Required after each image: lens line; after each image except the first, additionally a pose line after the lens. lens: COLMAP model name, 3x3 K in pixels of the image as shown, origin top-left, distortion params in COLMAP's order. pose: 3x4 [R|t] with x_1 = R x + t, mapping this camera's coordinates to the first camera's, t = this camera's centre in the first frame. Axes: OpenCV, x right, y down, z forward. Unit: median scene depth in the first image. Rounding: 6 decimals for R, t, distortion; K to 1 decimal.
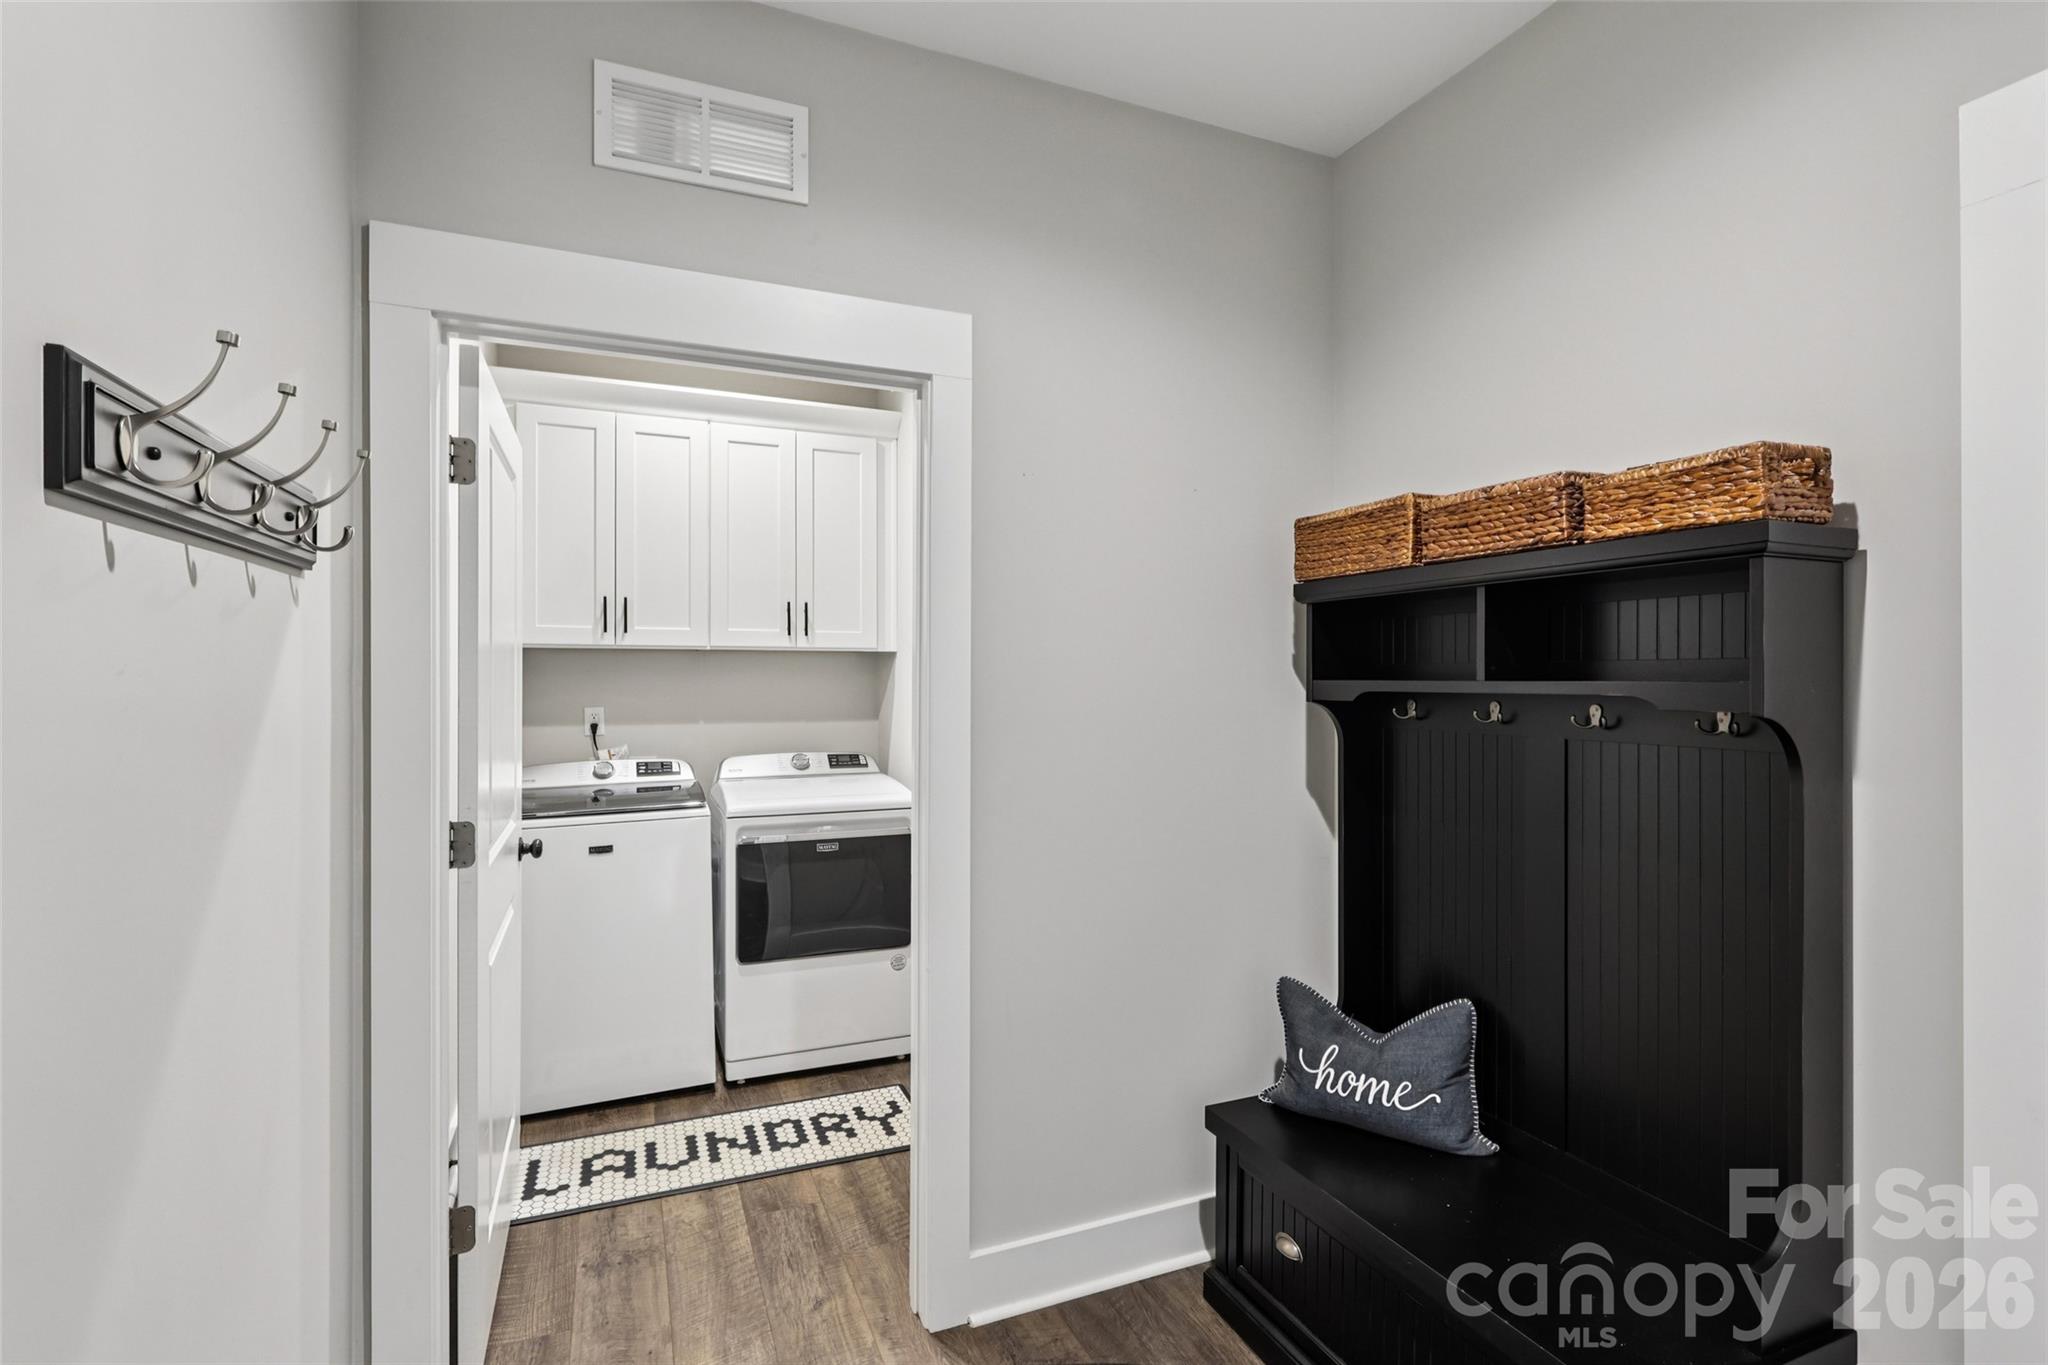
lens RADIAL K [[961.5, 0, 1016.9], [0, 961.5, 679.1], [0, 0, 1]] dist [-0.003174, 0.001610]
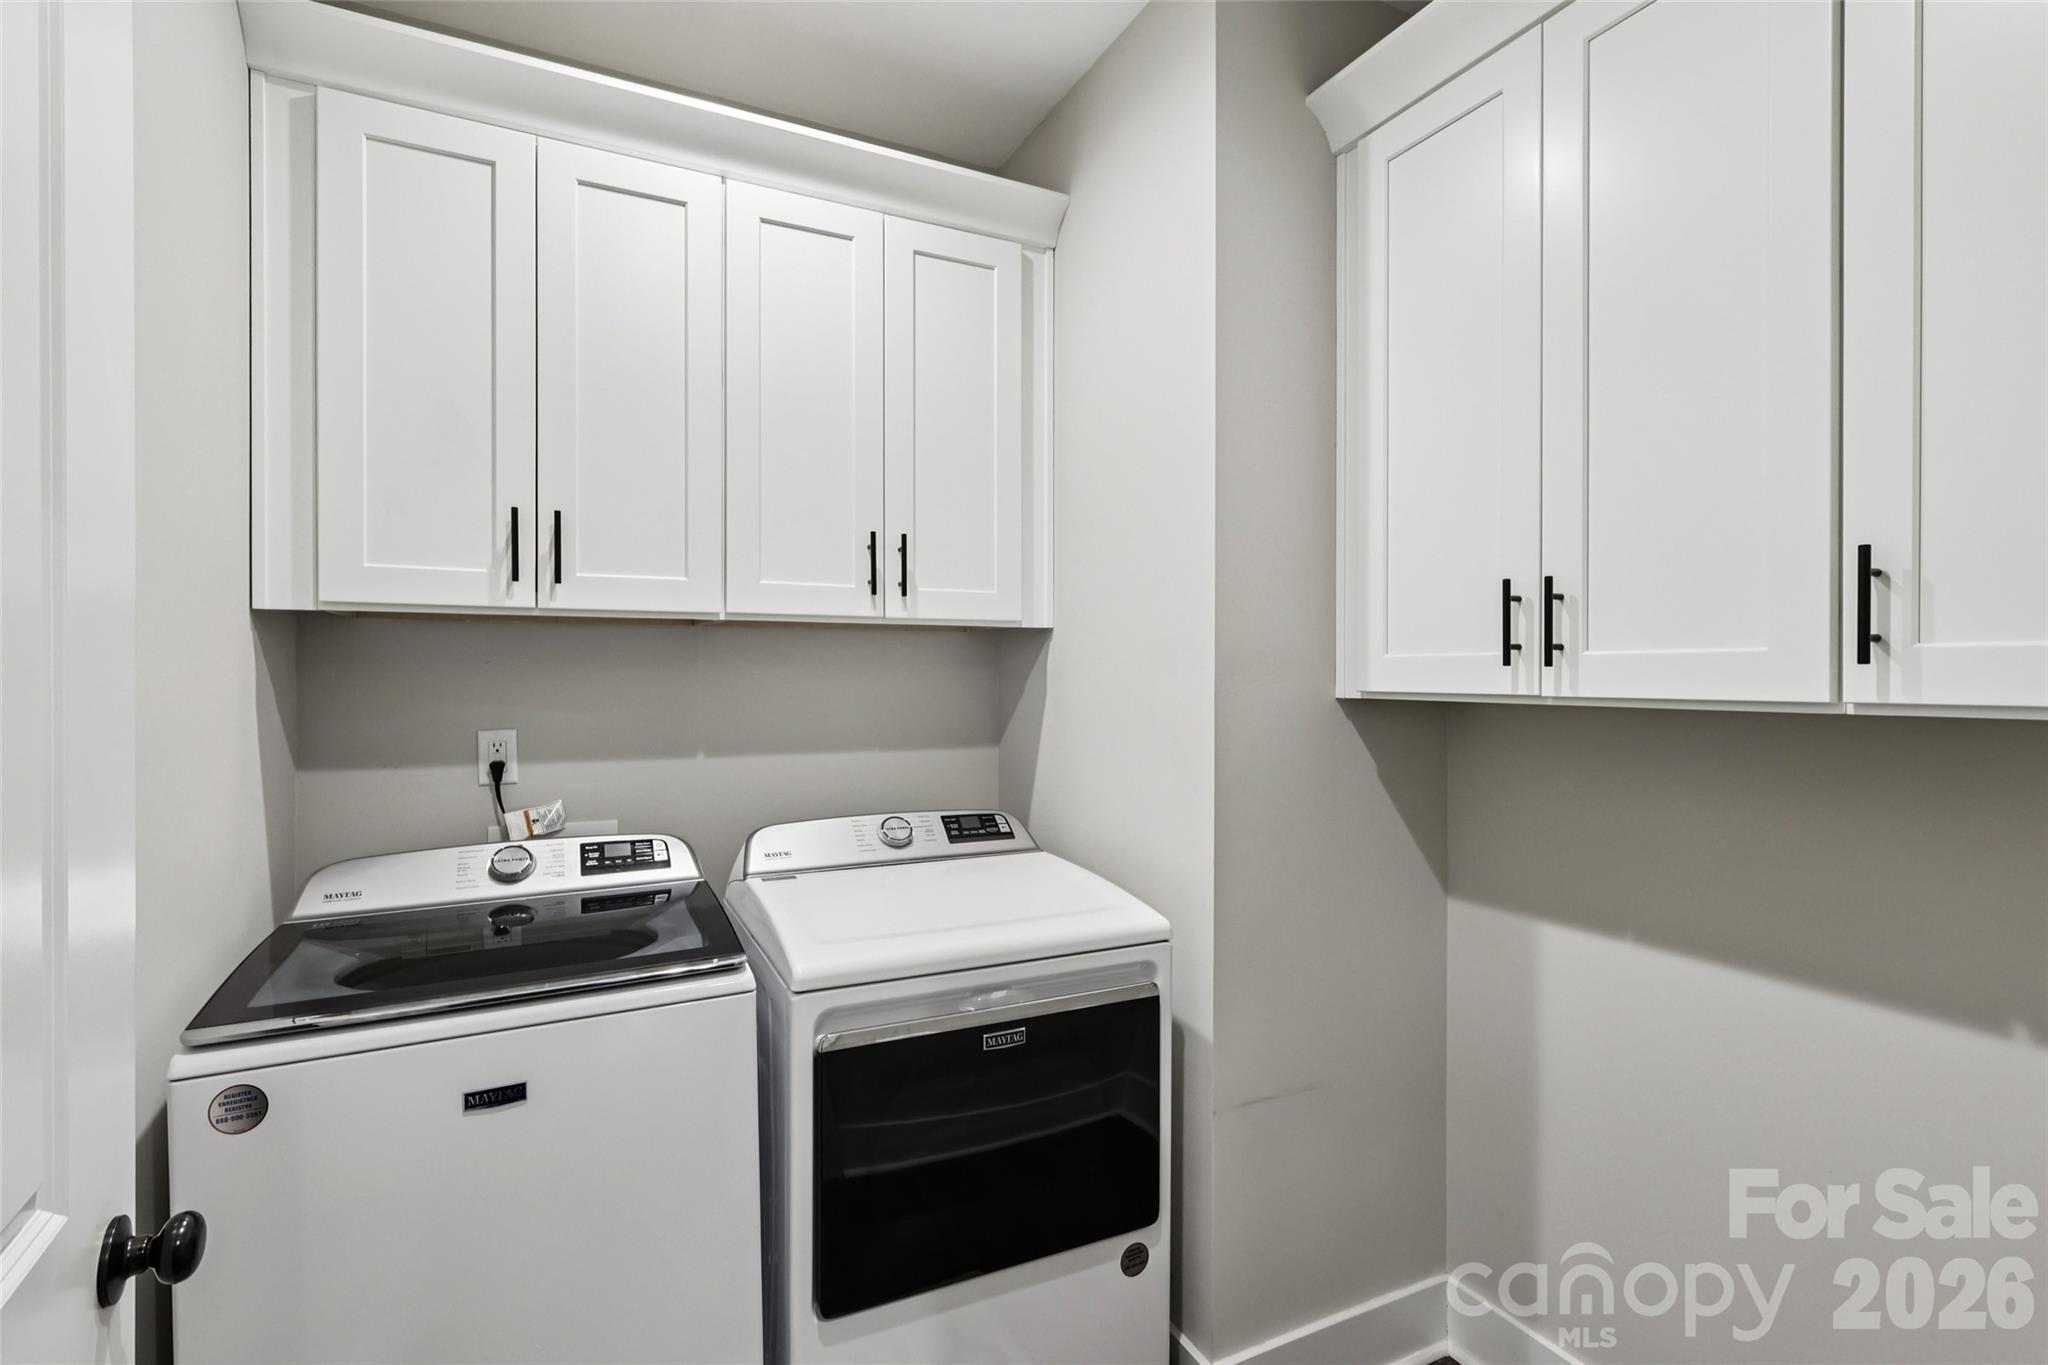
lens RADIAL K [[961.5, 0, 1031.3], [0, 961.5, 678.8], [0, 0, 1]] dist [-0.003174, 0.001610]
pose [[0.997909, 0.003521, 0.064534, -0.187901], [-0.004685, 0.999829, 0.017896, -0.009004], [-0.064460, -0.018161, 0.997755, 0.470285]]
